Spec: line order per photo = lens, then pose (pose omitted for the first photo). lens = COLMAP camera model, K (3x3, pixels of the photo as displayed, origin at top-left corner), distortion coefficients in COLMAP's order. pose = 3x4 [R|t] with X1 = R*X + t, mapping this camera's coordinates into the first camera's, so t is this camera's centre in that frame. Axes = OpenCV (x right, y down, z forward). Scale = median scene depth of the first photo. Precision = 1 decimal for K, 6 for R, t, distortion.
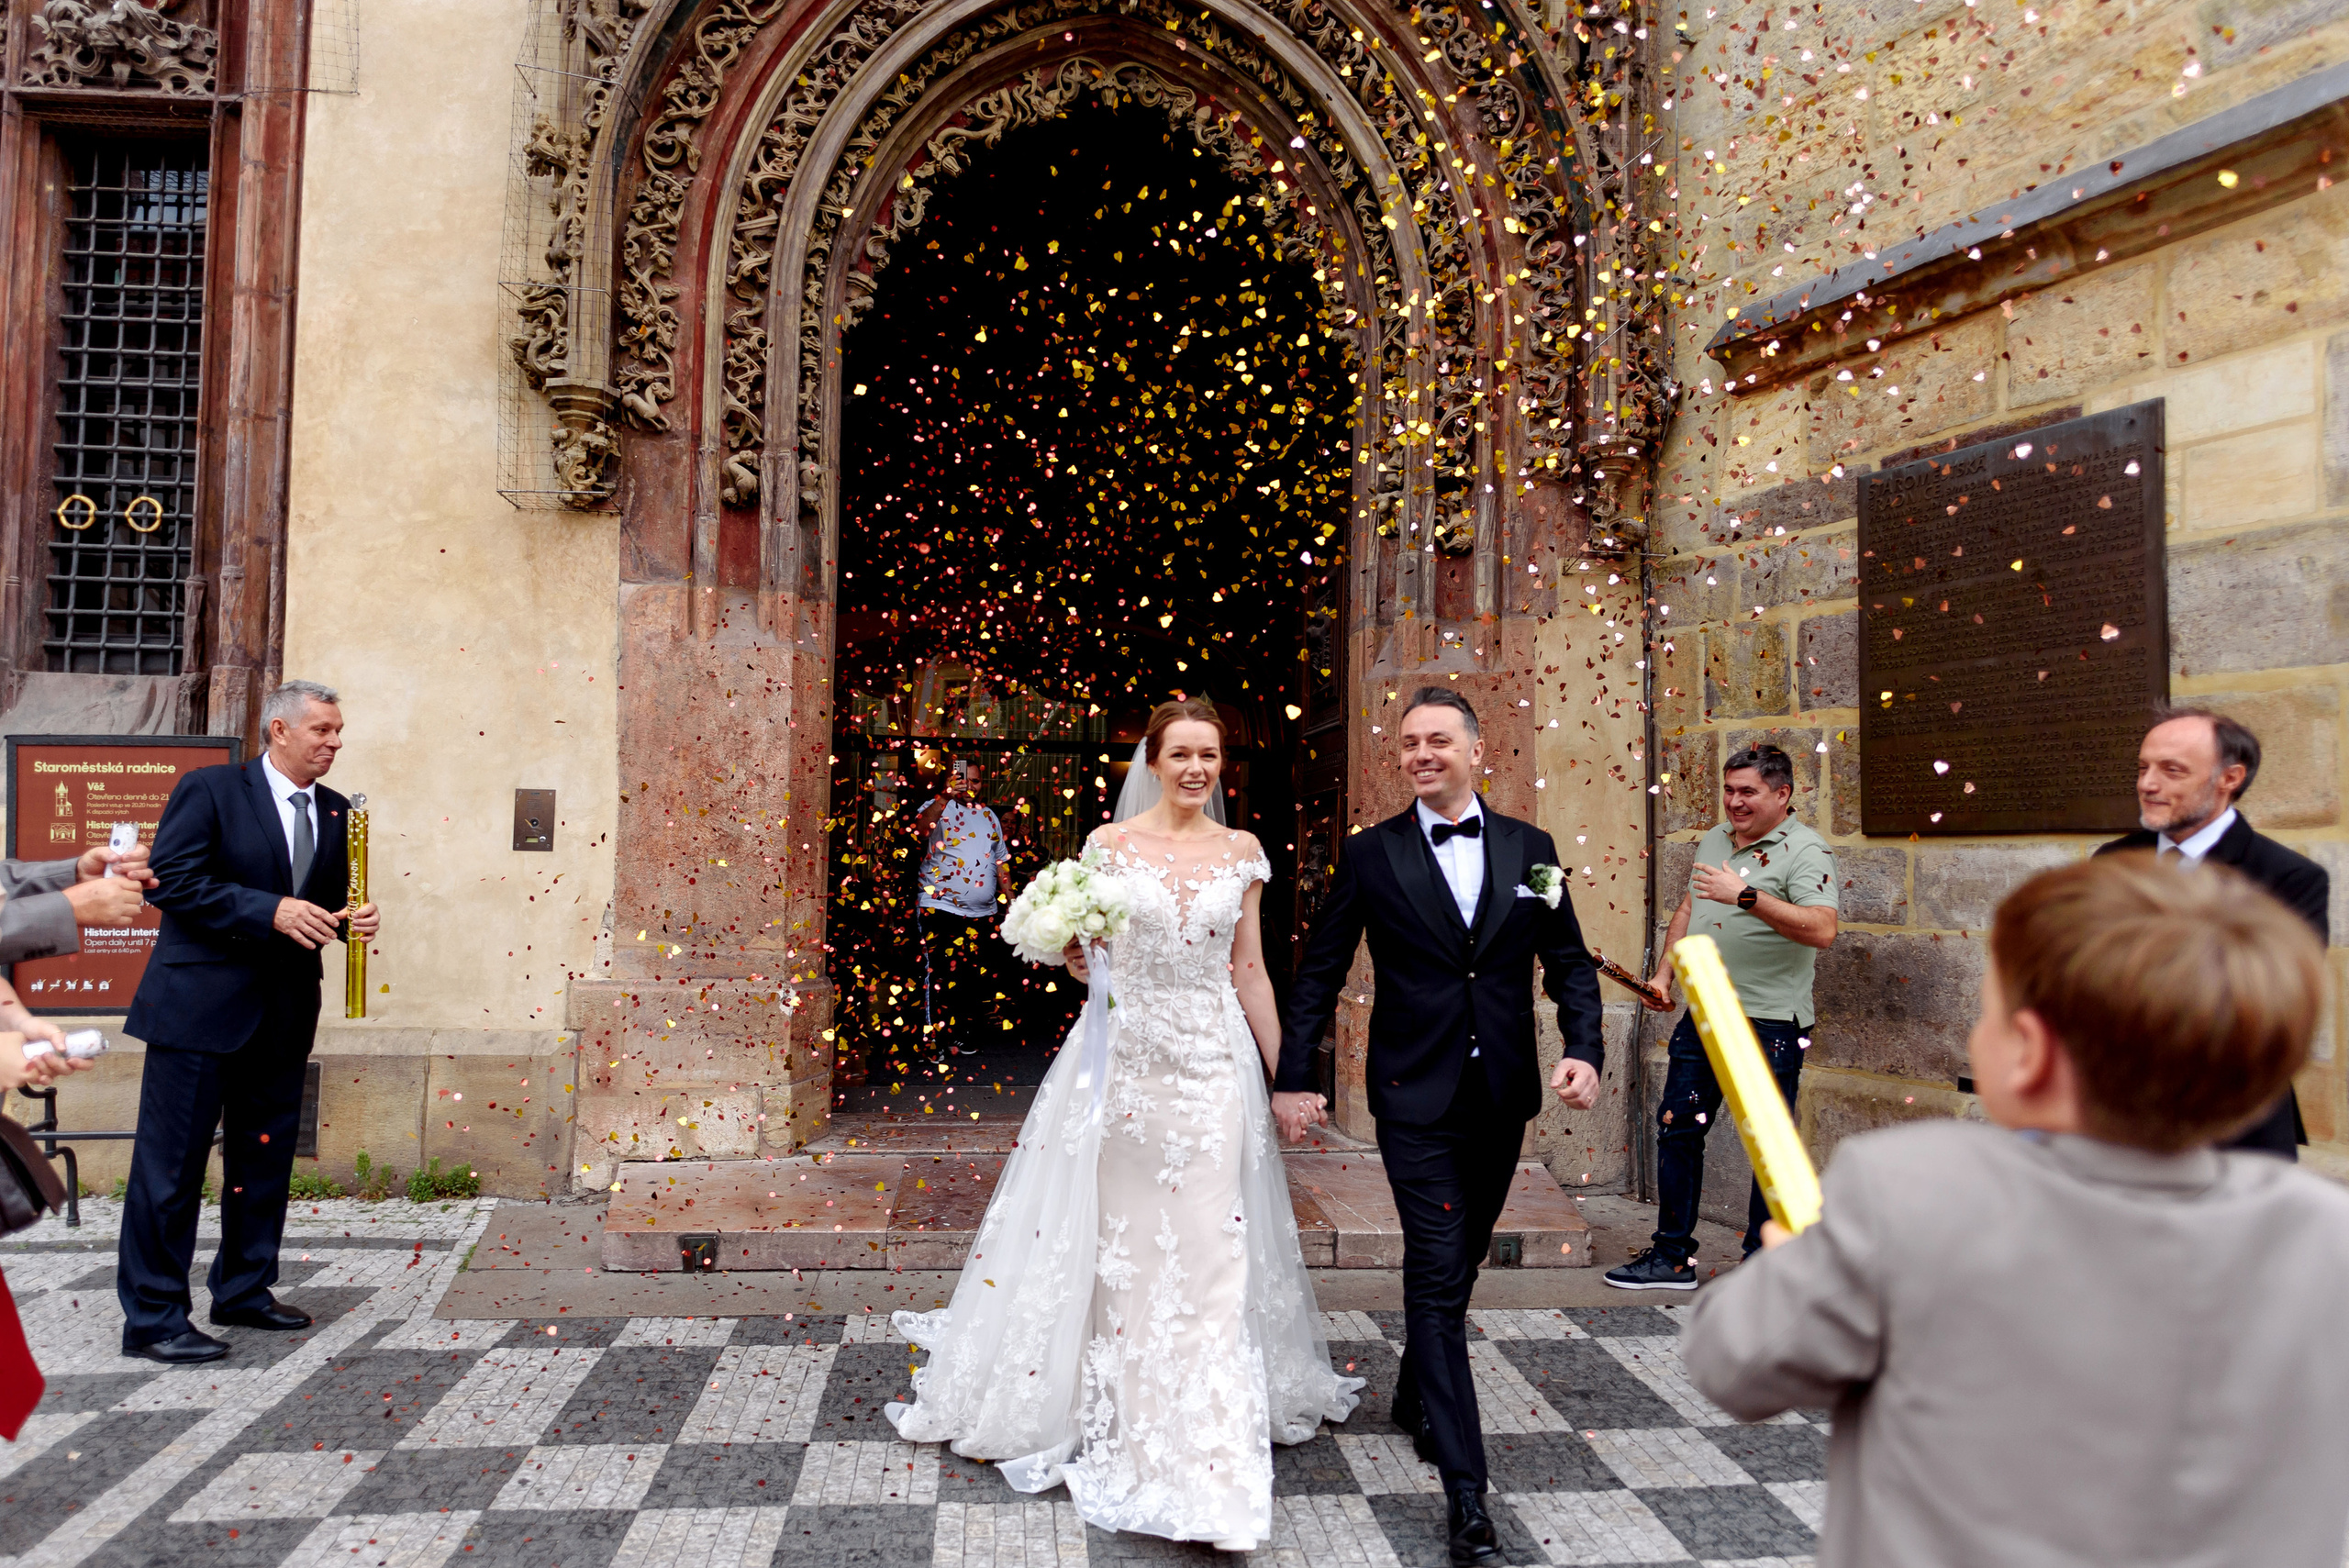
lens RADIAL K [[1360.5, 0, 1173.5], [0, 1360.5, 786.5], [0, 0, 1]] dist [-0.004456, -0.000650]
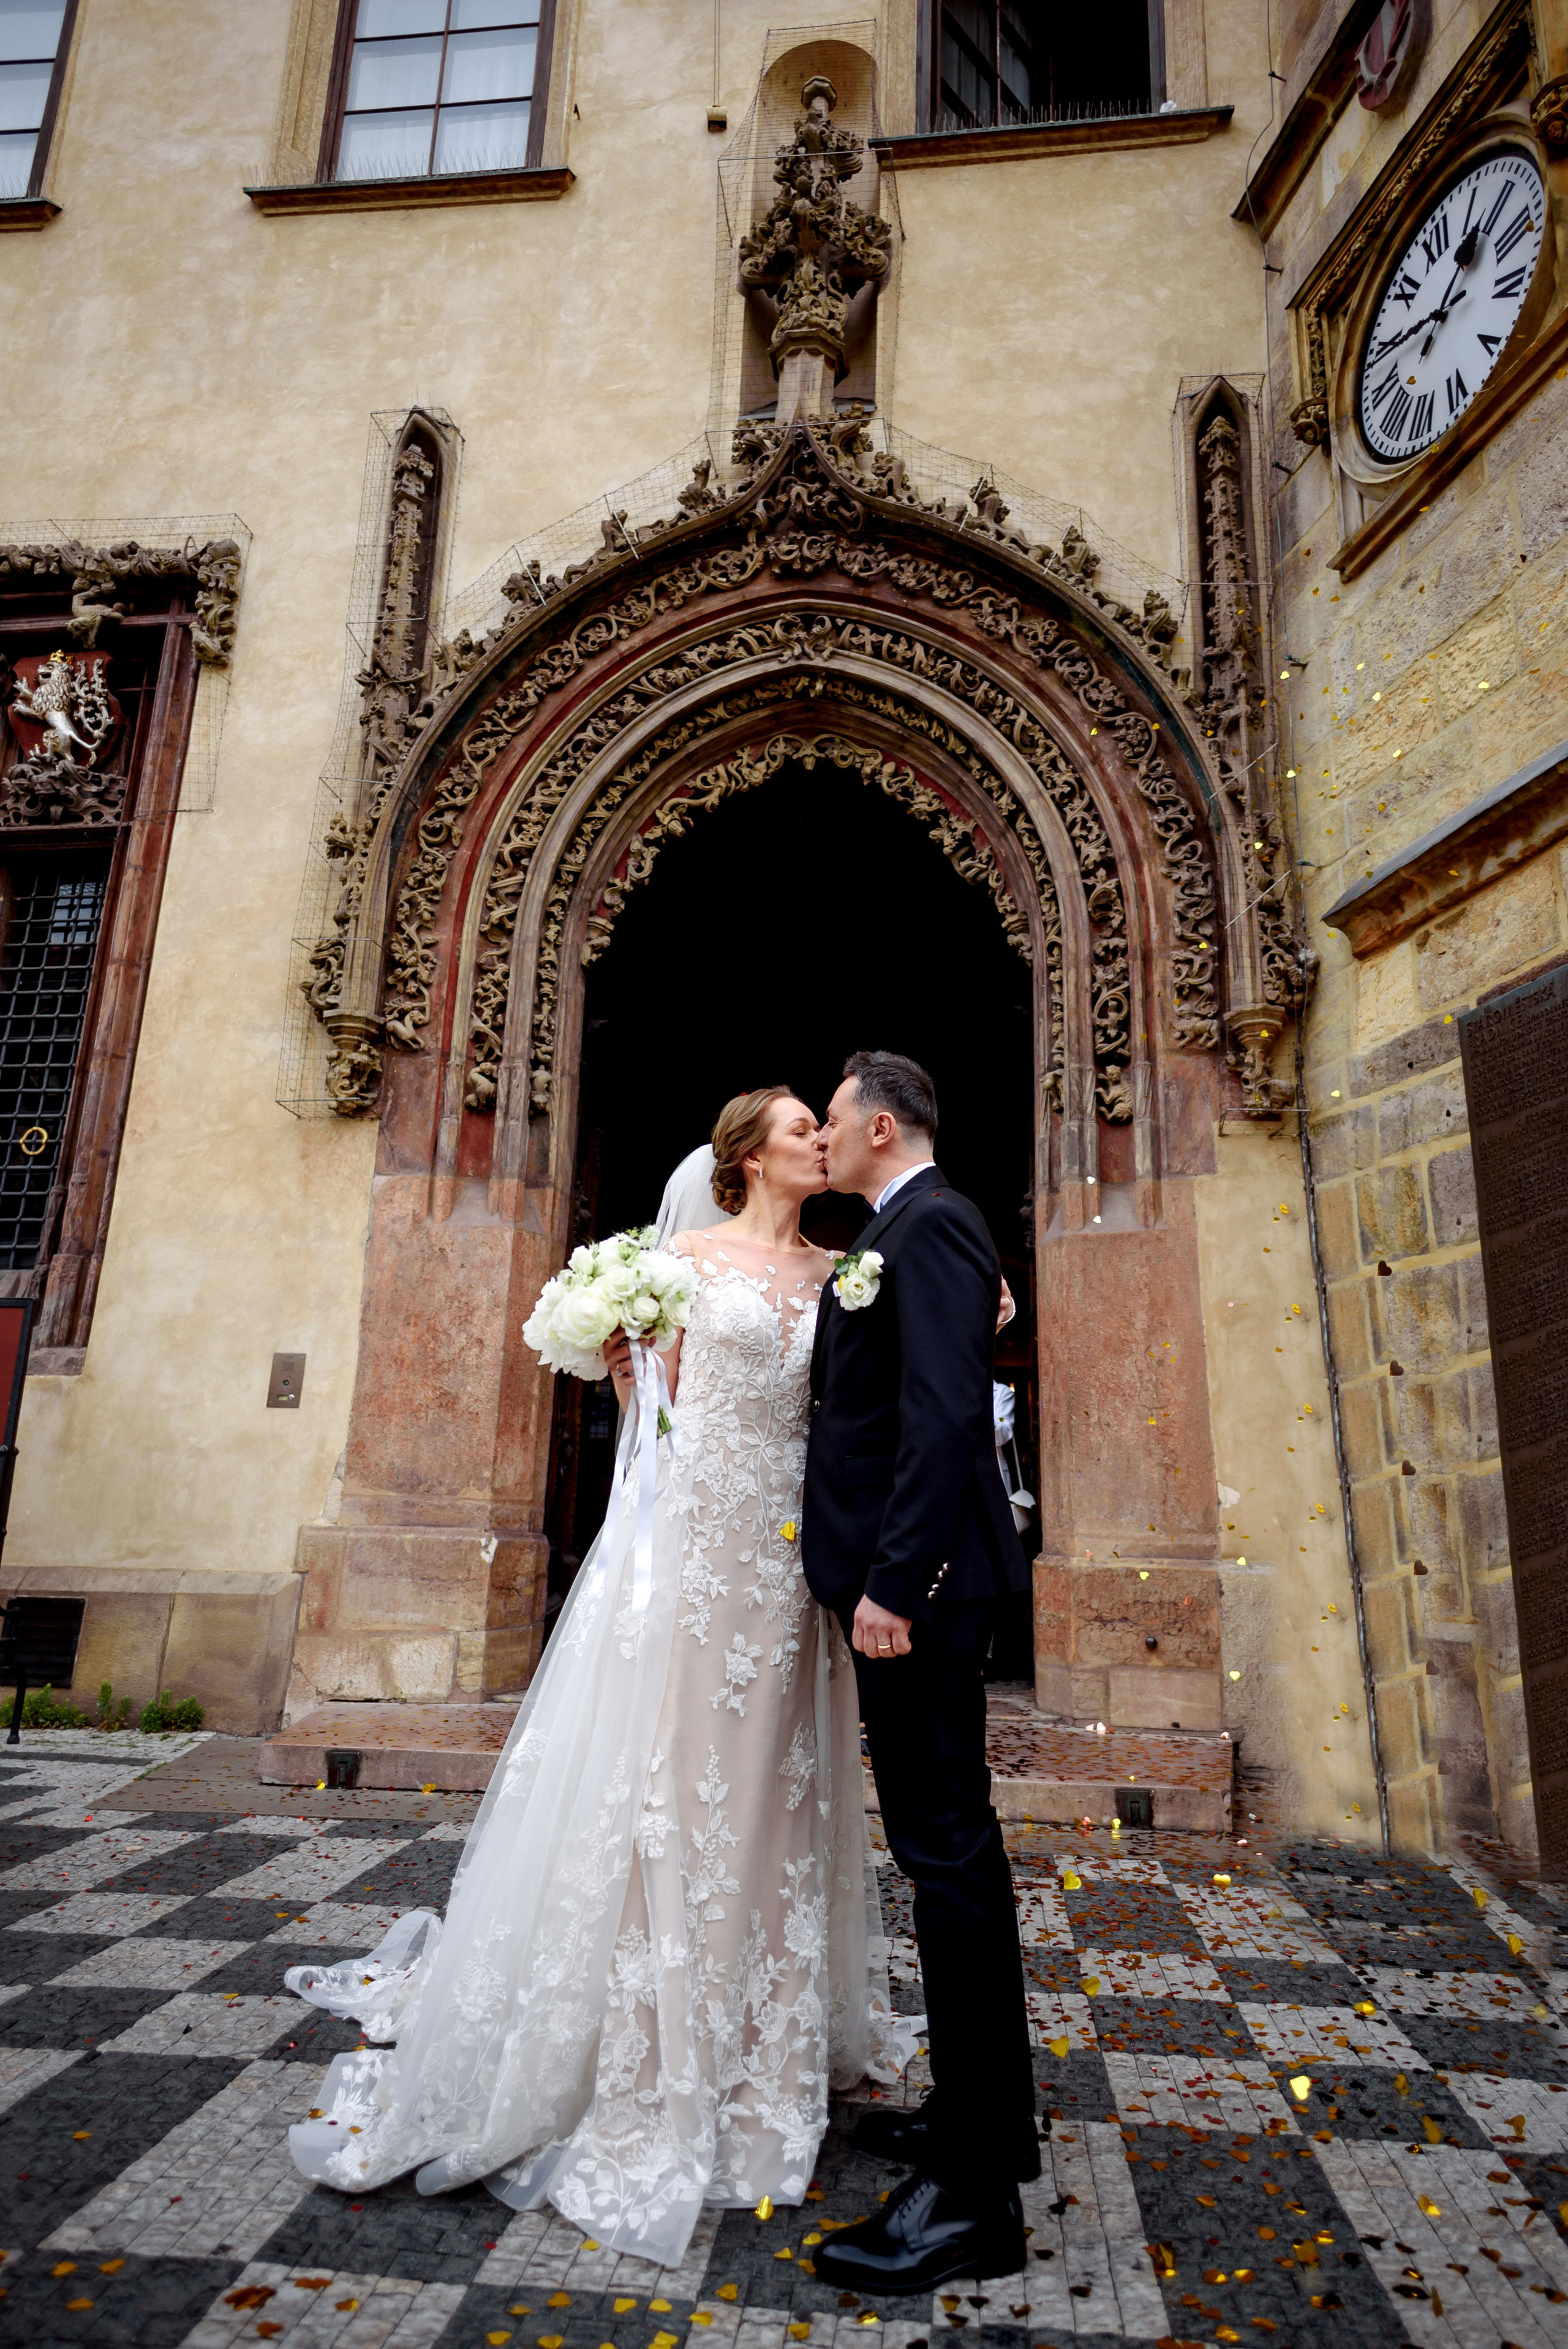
lens RADIAL K [[1301.7, 0, 787.2], [0, 1301.7, 1113.6], [0, 0, 1]] dist [0.015334, 0.001448]
pose [[0.983188, -0.047161, -0.176401, 0.136887], [0.006285, 0.974239, -0.225432, 0.051357], [0.182488, 0.220533, 0.958156, -0.025338]]
